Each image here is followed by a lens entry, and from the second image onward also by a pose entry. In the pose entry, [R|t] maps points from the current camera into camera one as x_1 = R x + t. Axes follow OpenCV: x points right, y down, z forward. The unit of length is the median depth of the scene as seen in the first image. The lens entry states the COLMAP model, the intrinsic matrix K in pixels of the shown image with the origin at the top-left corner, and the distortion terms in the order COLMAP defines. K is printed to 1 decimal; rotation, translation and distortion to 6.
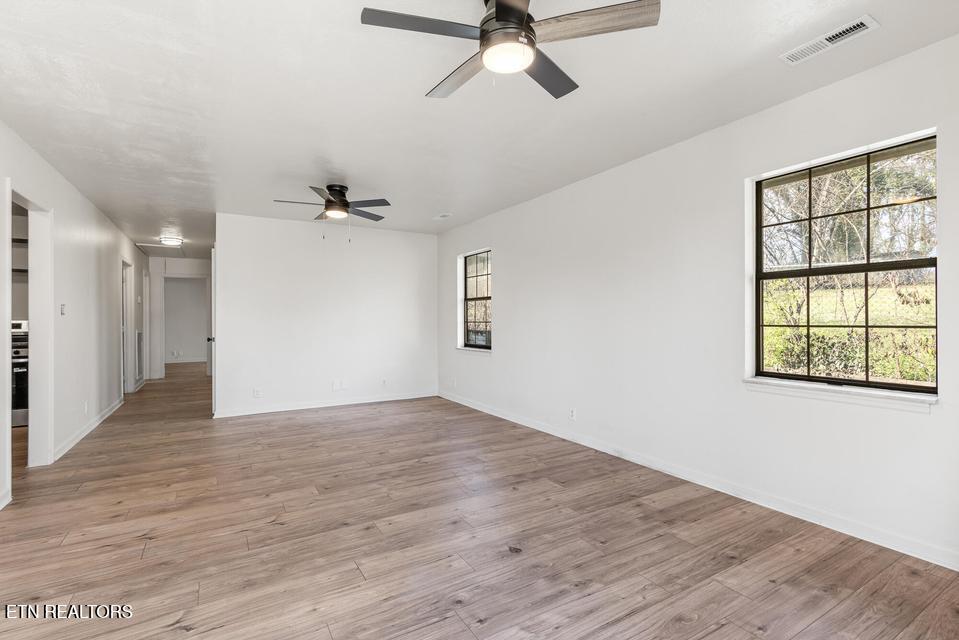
lens RADIAL K [[448.6, 0, 483.3], [0, 448.6, 319.8], [0, 0, 1]] dist [0.004286, 0.001074]
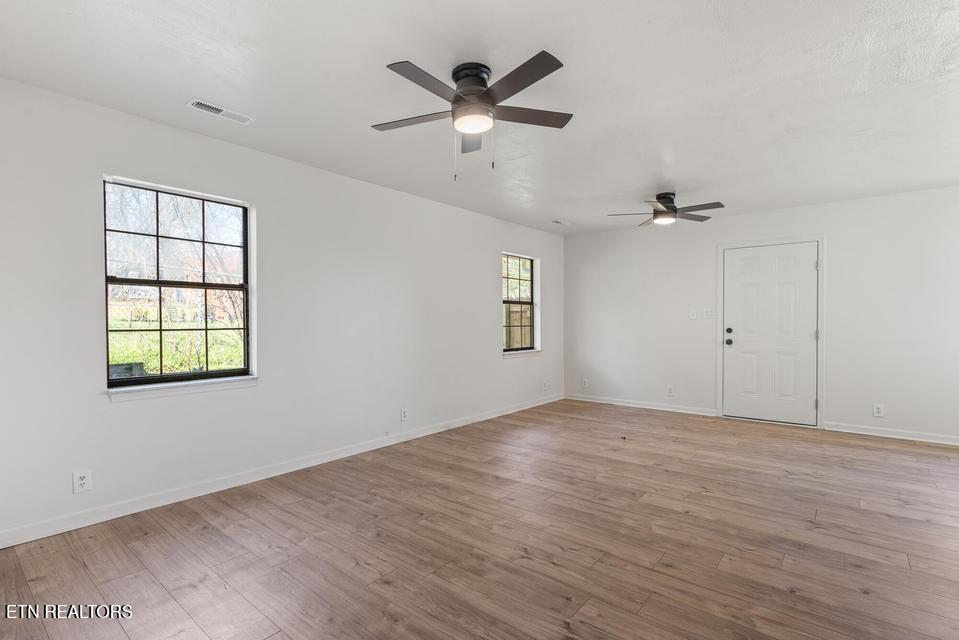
lens RADIAL K [[448.6, 0, 483.3], [0, 448.6, 319.8], [0, 0, 1]] dist [0.004286, 0.001074]
pose [[-0.335839, 0.010073, 0.941866, -1.249935], [0.002094, 0.999948, -0.009947, 0.004637], [-0.941917, -0.001368, -0.335843, 1.756420]]
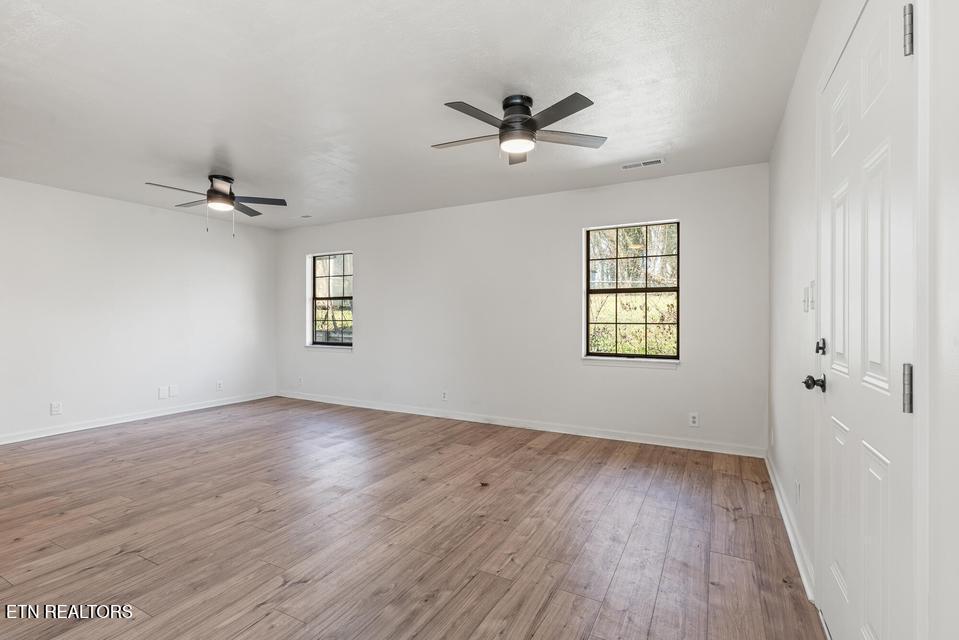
lens RADIAL K [[442.1, 0, 483.9], [0, 442.1, 320.7], [0, 0, 1]] dist [0.003906, 0.001466]
pose [[0.857361, 0.001465, 0.514714, -0.495595], [-0.004468, 0.999979, 0.004597, -0.001322], [-0.514697, -0.006241, 0.857350, -0.133557]]
